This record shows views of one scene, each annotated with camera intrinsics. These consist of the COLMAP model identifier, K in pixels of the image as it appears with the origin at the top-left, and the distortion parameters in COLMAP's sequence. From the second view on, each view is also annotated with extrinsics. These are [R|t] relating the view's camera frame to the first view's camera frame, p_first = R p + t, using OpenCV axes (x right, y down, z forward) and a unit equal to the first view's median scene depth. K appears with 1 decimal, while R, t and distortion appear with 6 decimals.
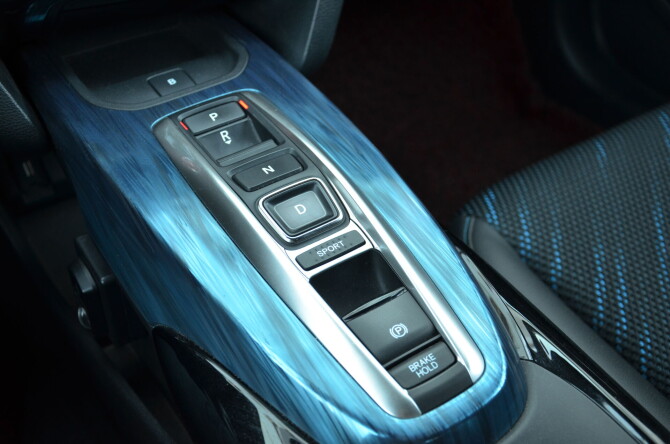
lens RADIAL K [[829.6, 0, 336.4], [0, 829.6, 224.8], [0, 0, 1]] dist [0.055298, 0.000000]
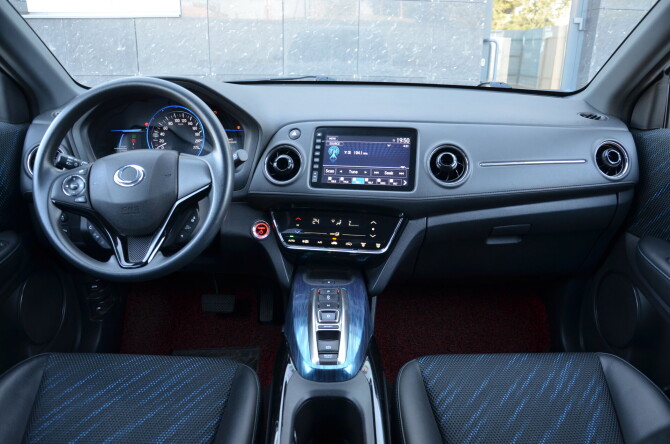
lens RADIAL K [[502.3, 0, 332.8], [0, 502.3, 229.1], [0, 0, 1]] dist [-0.157382, 0.086585]
pose [[0.833761, 0.186248, -0.519763, 0.905654], [-0.371927, 0.885210, -0.279415, 0.216665], [0.408059, 0.426279, 0.807325, -0.784457]]
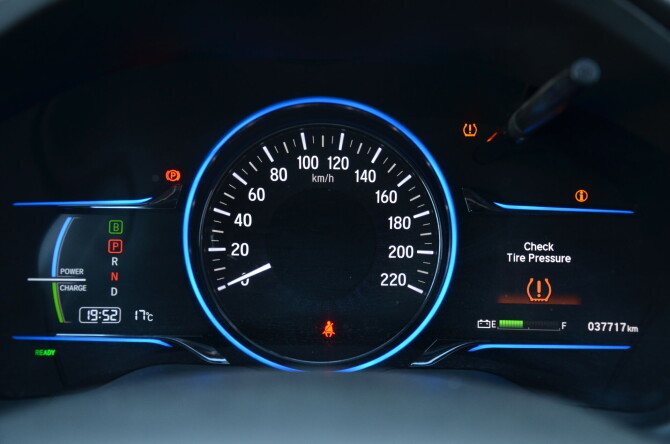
lens RADIAL K [[719.8, 0, 333.3], [0, 719.8, 223.8], [0, 0, 1]] dist [-0.057844, 0.000000]
pose [[0.822677, 0.146537, -0.549300, -0.638565], [-0.378245, 0.862408, -0.336426, -0.332786], [0.424422, 0.484539, 0.764910, 0.063914]]
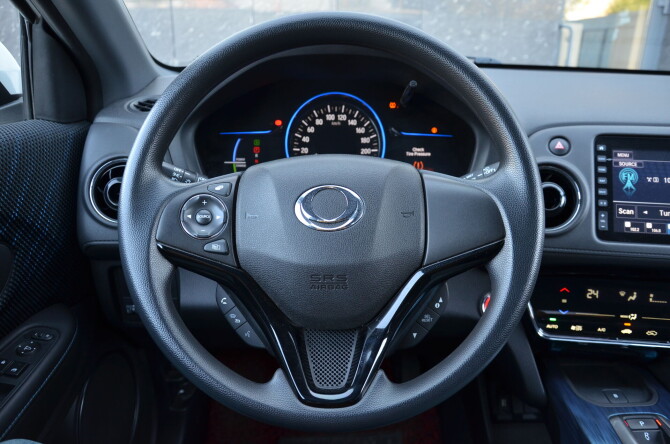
lens RADIAL K [[502.3, 0, 335.6], [0, 502.3, 234.2], [0, 0, 1]] dist [-0.157382, 0.086585]
pose [[0.821557, 0.198304, -0.534528, -0.238165], [-0.378470, 0.890877, -0.251194, 0.027889], [0.426385, 0.408673, 0.806958, -0.414773]]
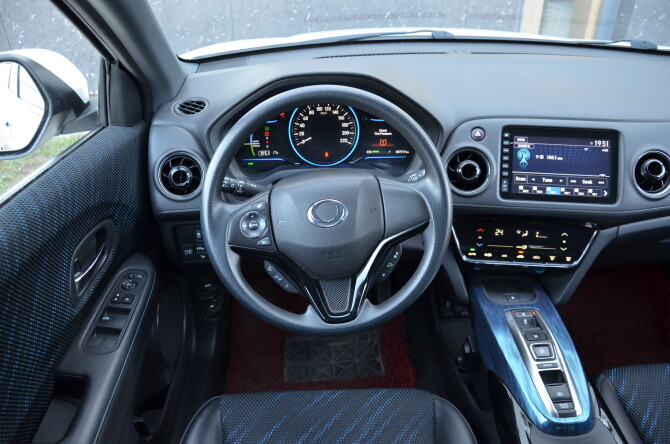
lens RADIAL K [[502.3, 0, 338.1], [0, 502.3, 229.2], [0, 0, 1]] dist [-0.157382, 0.086585]
pose [[0.853133, 0.254216, -0.455563, 0.019164], [-0.338369, 0.934287, -0.112308, 0.018012], [0.397076, 0.249963, 0.883091, -1.038945]]
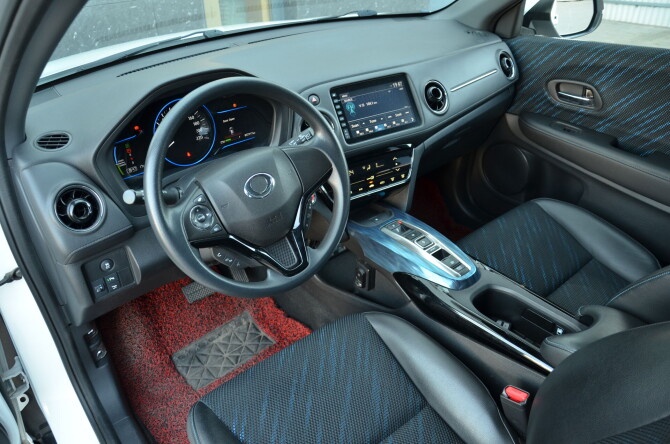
lens RADIAL K [[502.3, 0, 334.6], [0, 502.3, 232.2], [0, 0, 1]] dist [-0.157382, 0.086585]
pose [[0.993649, -0.098461, 0.054473, -0.577234], [0.106743, 0.977966, -0.179413, 0.314491], [-0.035608, 0.184089, 0.982264, -1.409611]]
